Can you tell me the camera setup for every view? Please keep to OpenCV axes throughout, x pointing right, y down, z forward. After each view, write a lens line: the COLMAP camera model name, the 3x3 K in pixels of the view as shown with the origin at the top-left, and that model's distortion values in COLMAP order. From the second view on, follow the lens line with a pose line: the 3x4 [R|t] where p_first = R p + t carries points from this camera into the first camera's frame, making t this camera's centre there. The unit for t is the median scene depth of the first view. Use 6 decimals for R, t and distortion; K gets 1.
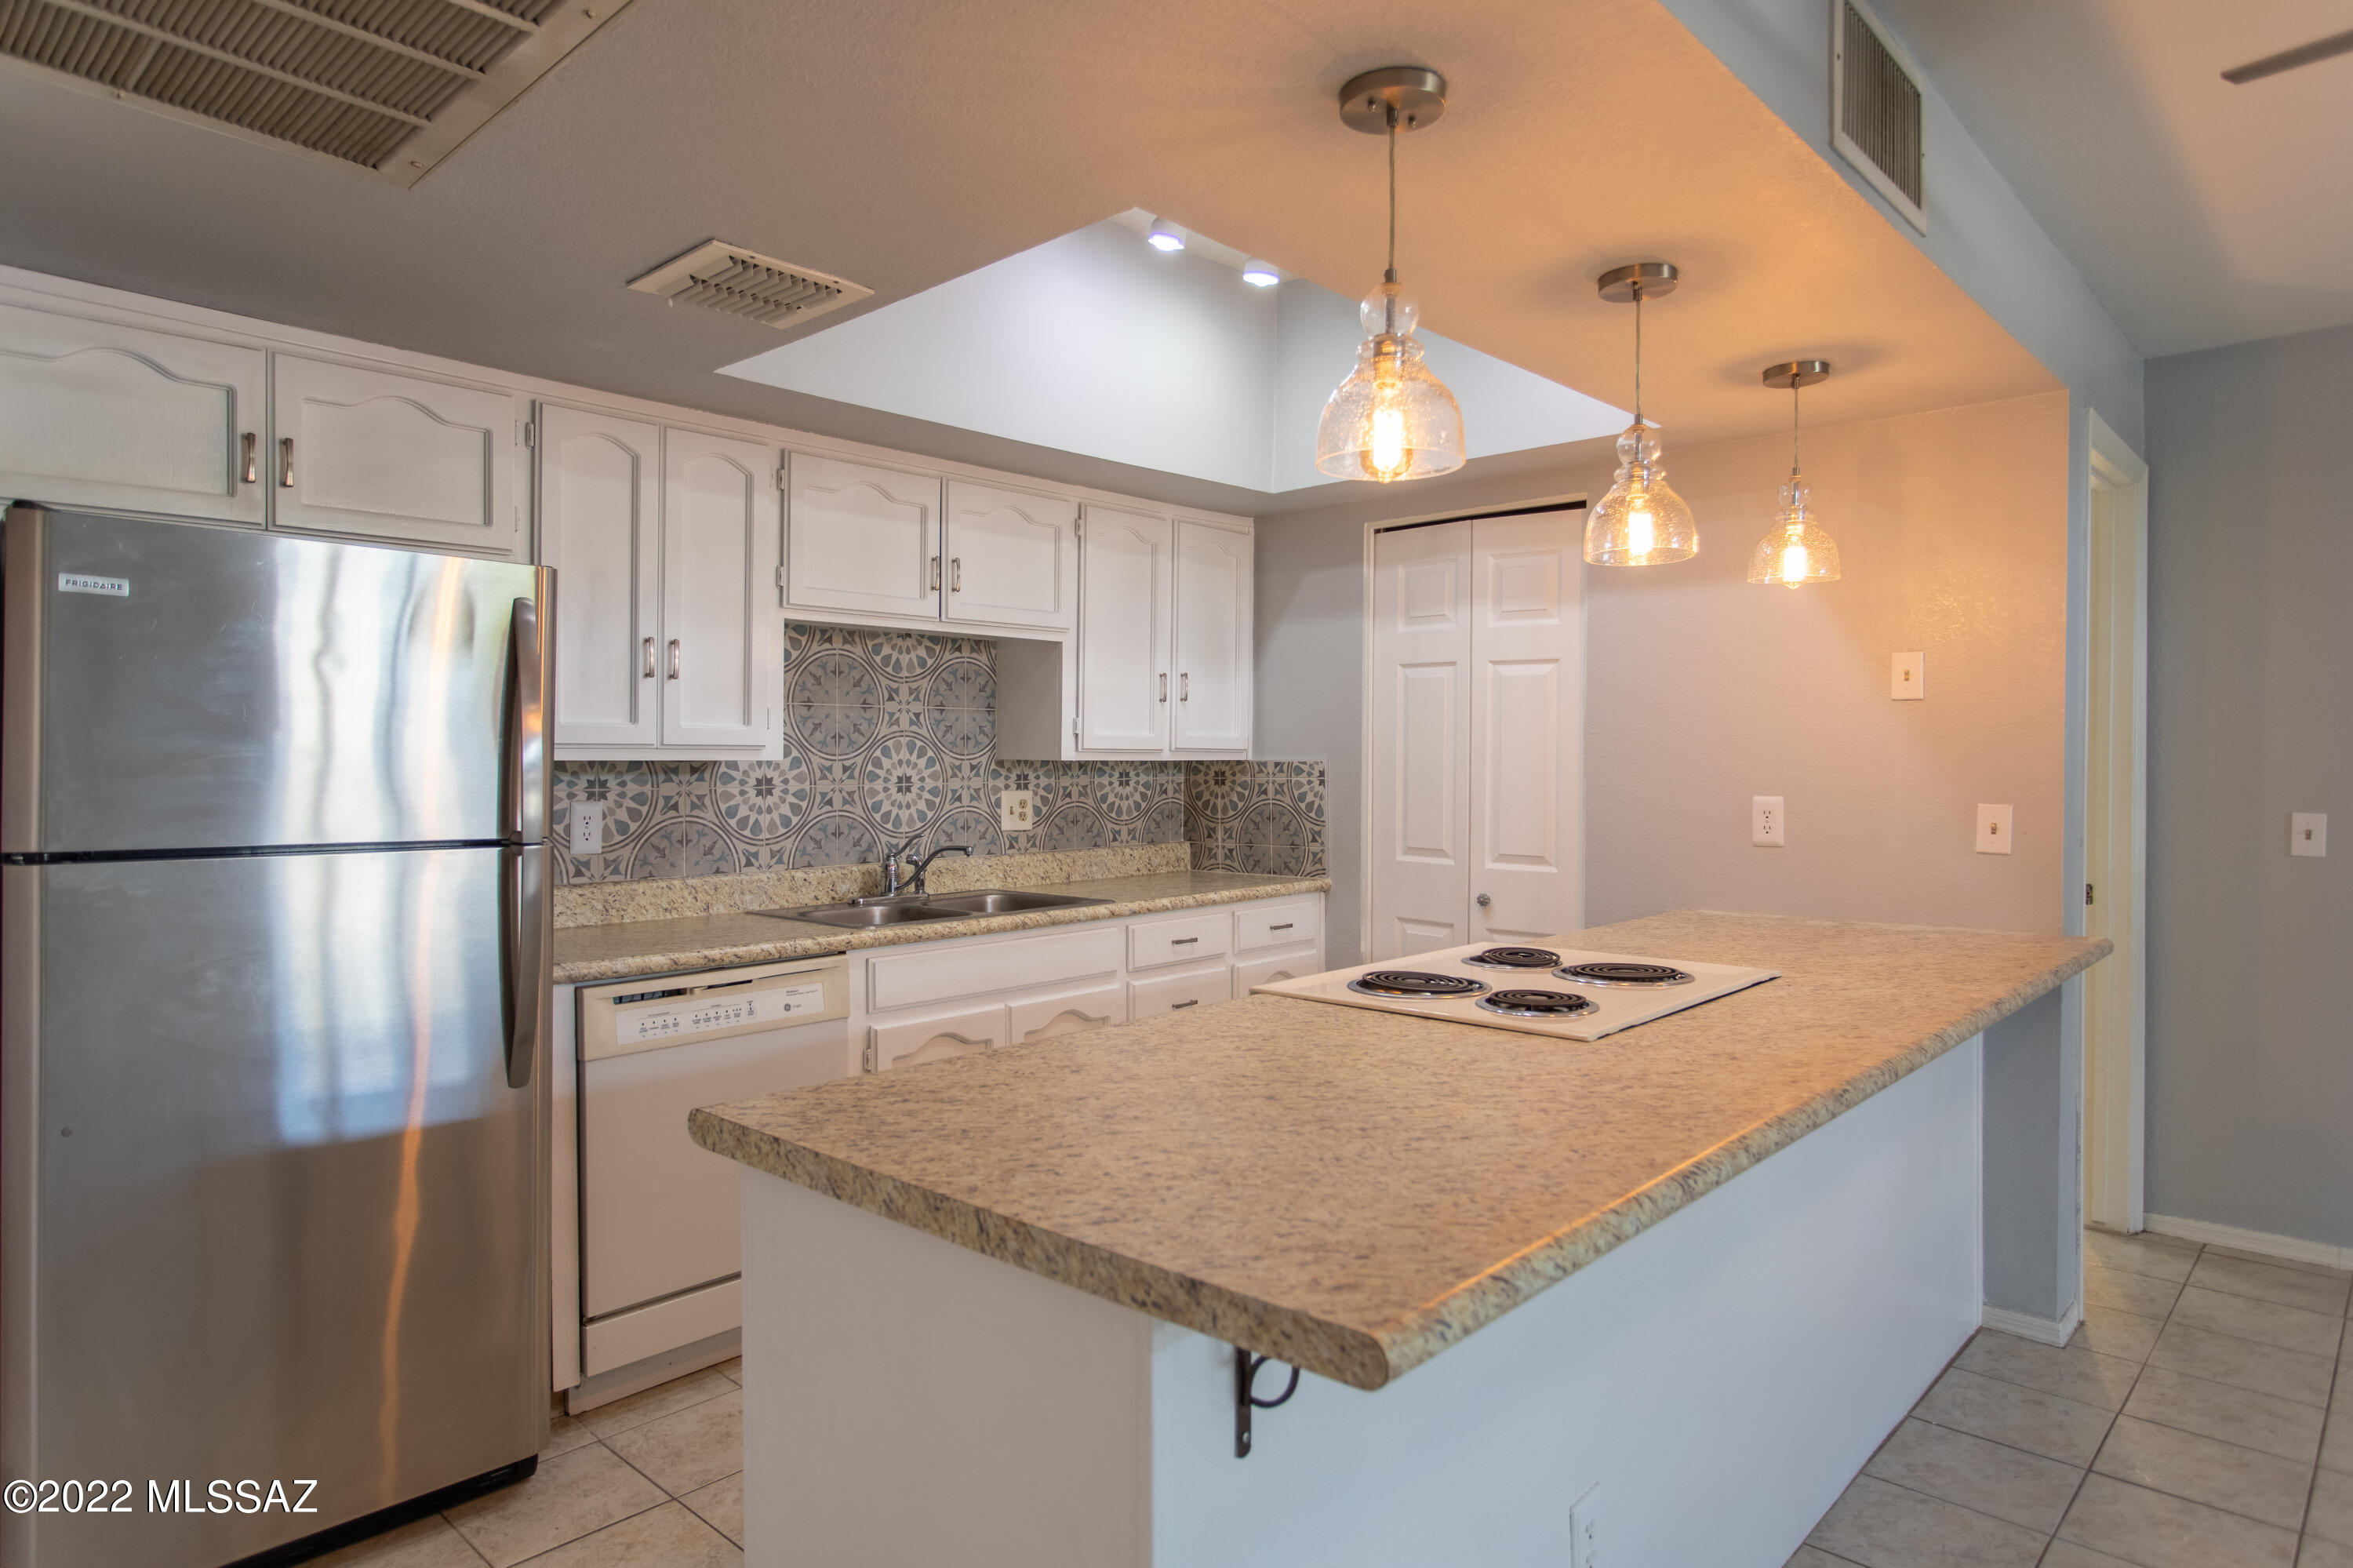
lens RADIAL K [[1372.4, 0, 1160.3], [0, 1372.4, 760.2], [0, 0, 1]] dist [0.001820, -0.000295]
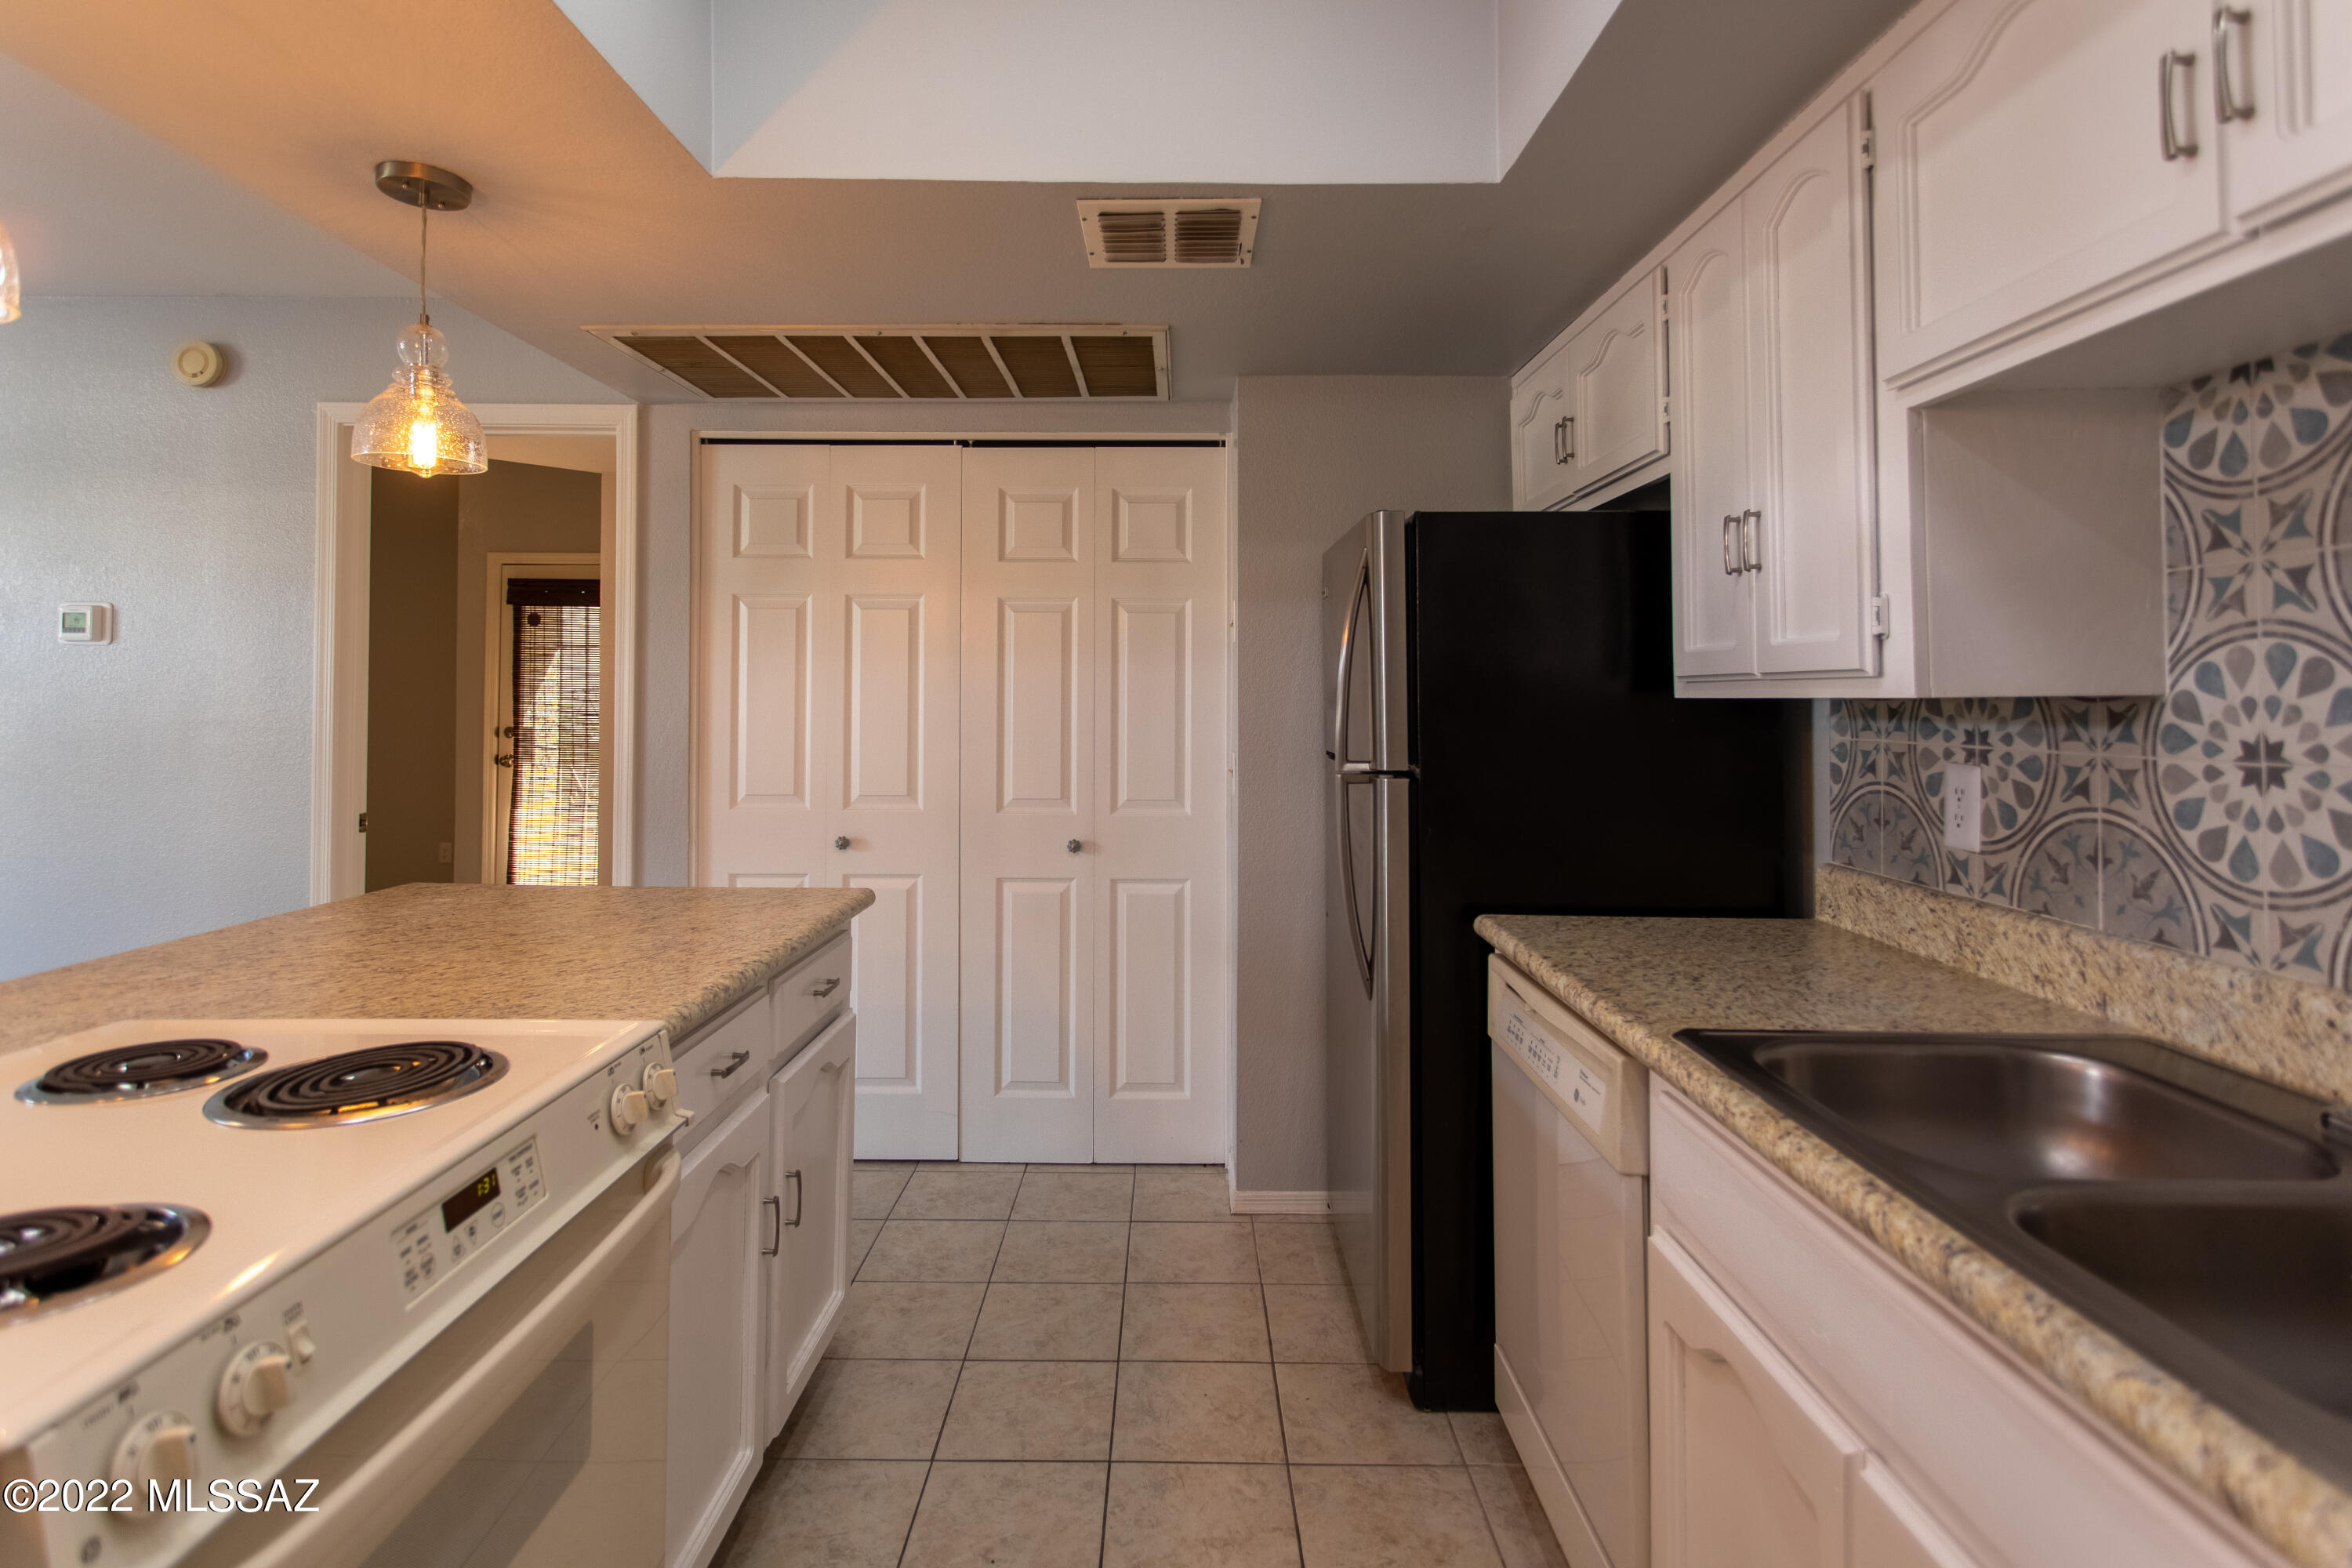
lens RADIAL K [[1143.9, 0, 1140.9], [0, 1143.9, 674.5], [0, 0, 1]] dist [0.004100, -0.001304]
pose [[-0.728628, -0.014962, -0.684746, 0.179737], [-0.002442, 0.999812, -0.019248, 0.000422], [0.684905, -0.012352, -0.728527, 0.980809]]
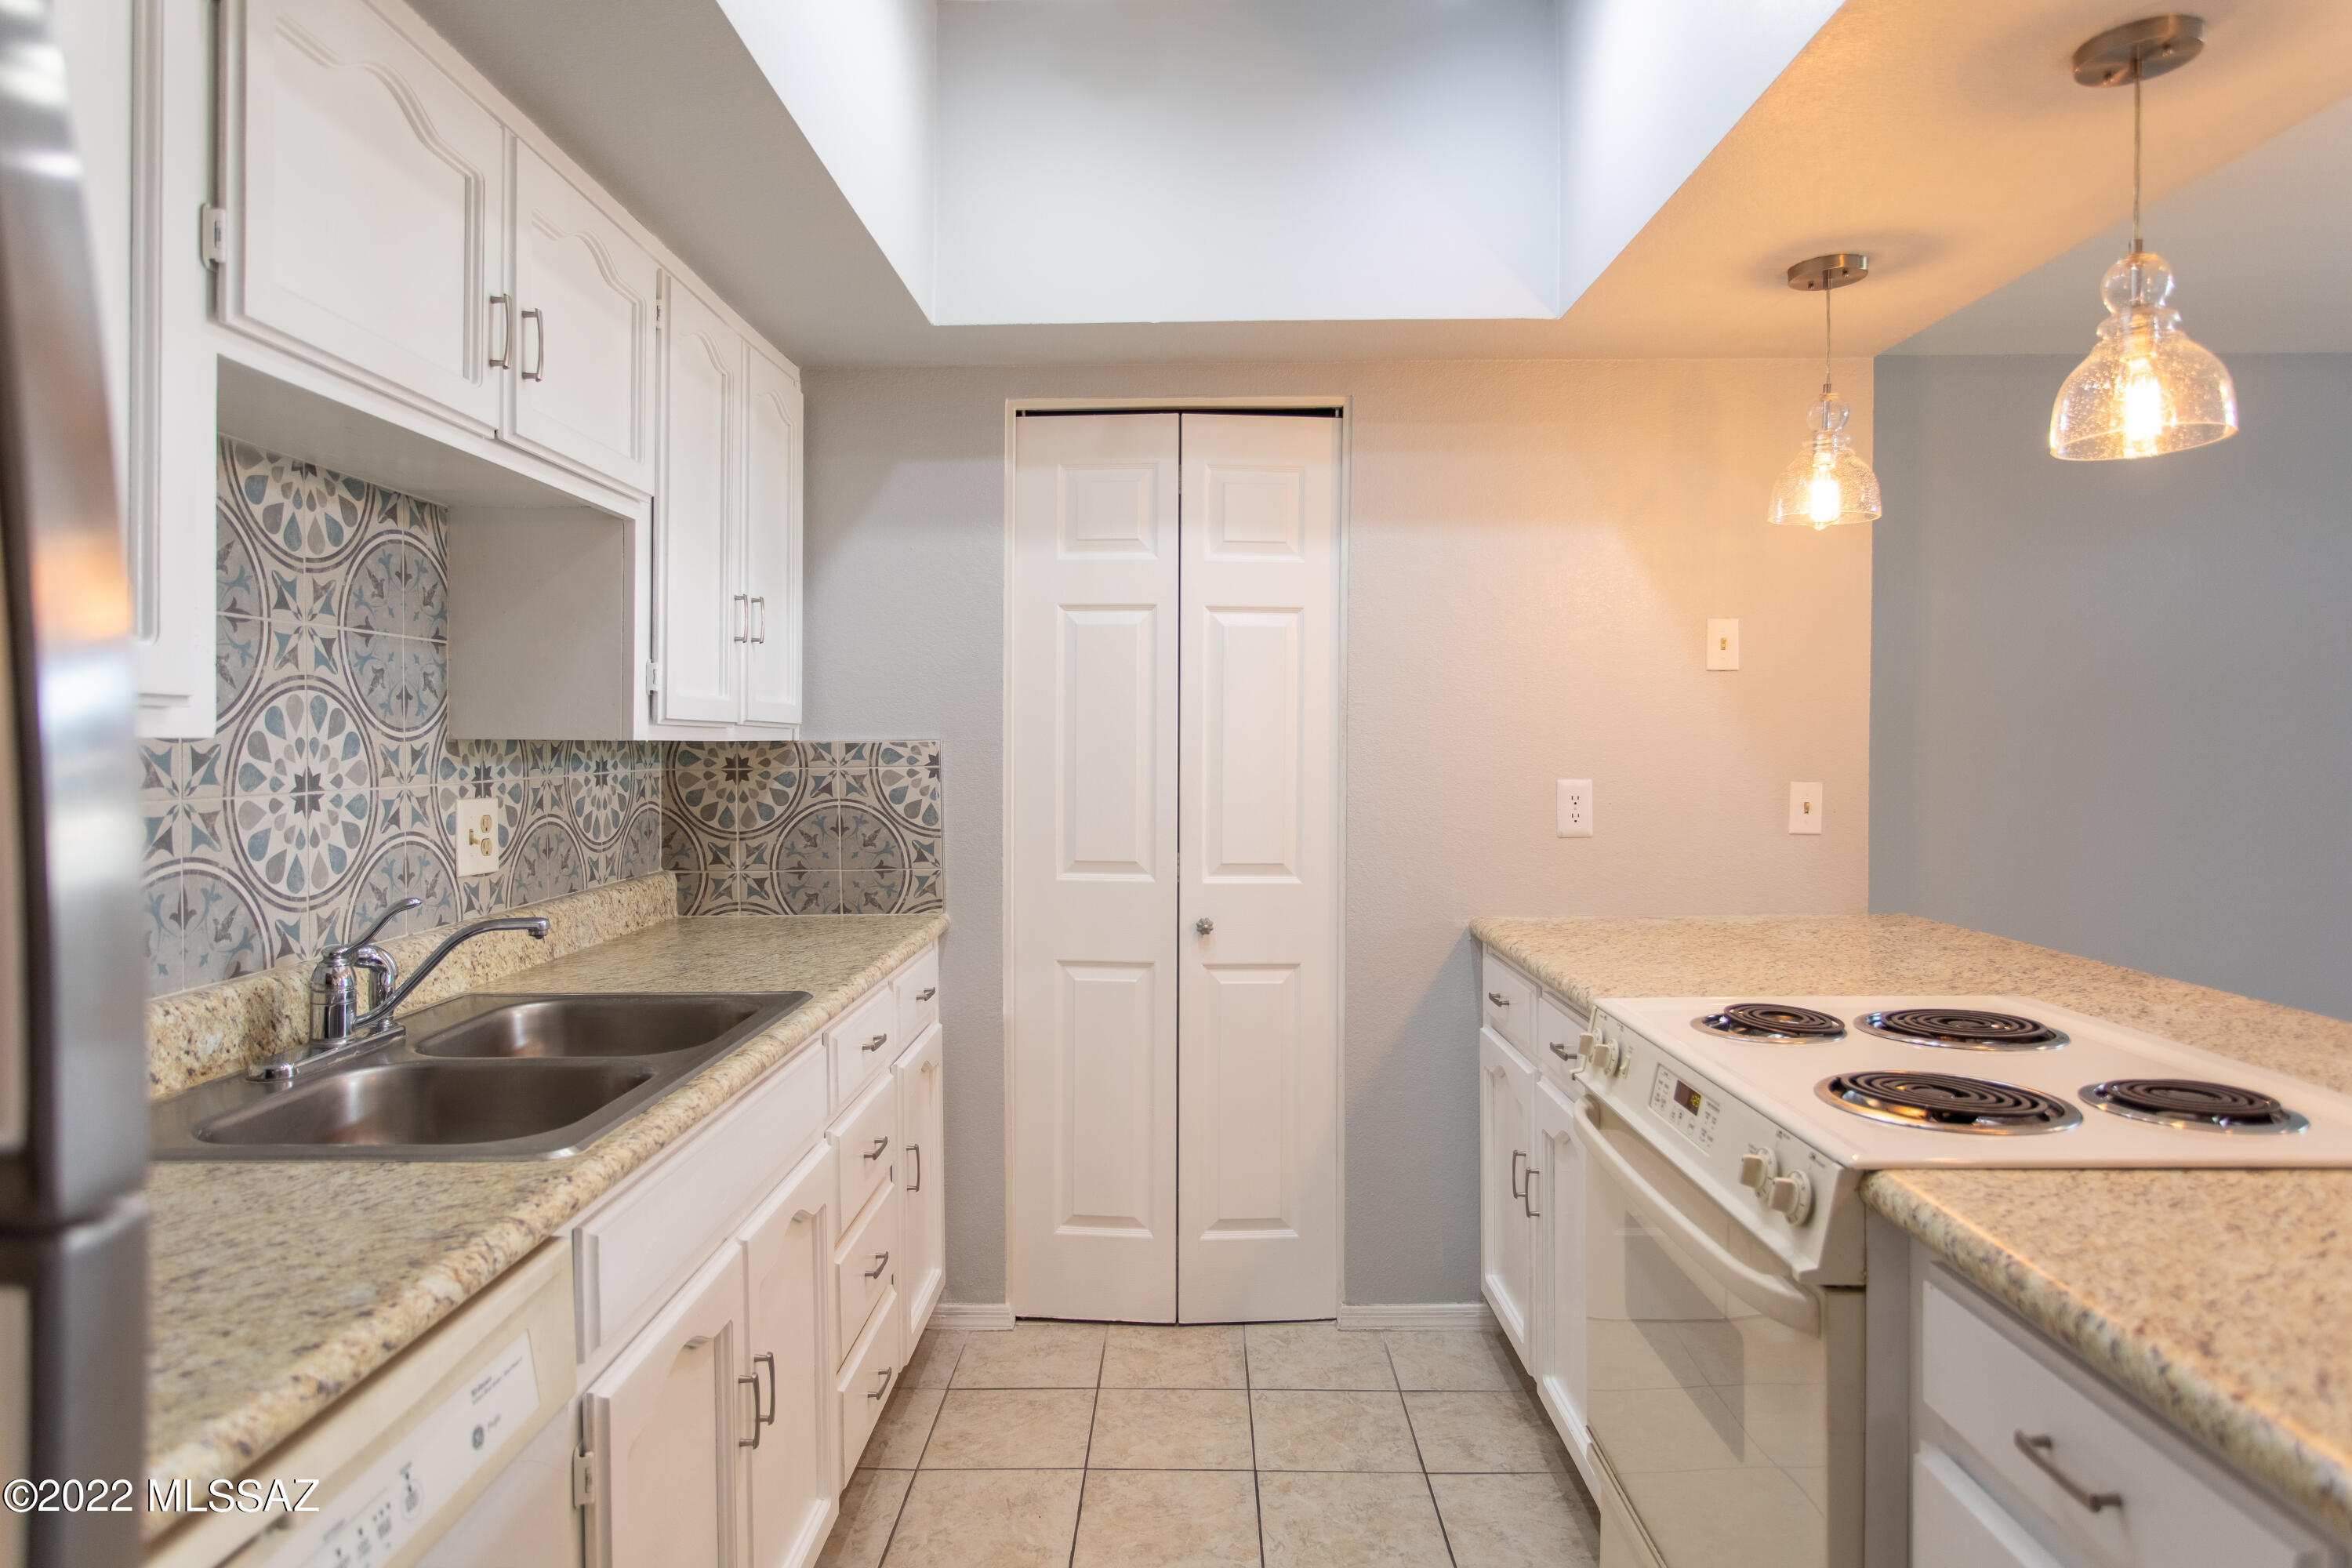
lens RADIAL K [[1371.8, 0, 1158.1], [0, 1371.8, 756.5], [0, 0, 1]] dist [0.001820, -0.000295]
pose [[0.743081, -0.009806, 0.669129, -0.295588], [0.004761, 0.999945, 0.009367, 0.002664], [-0.669184, -0.003775, 0.743087, 0.490871]]
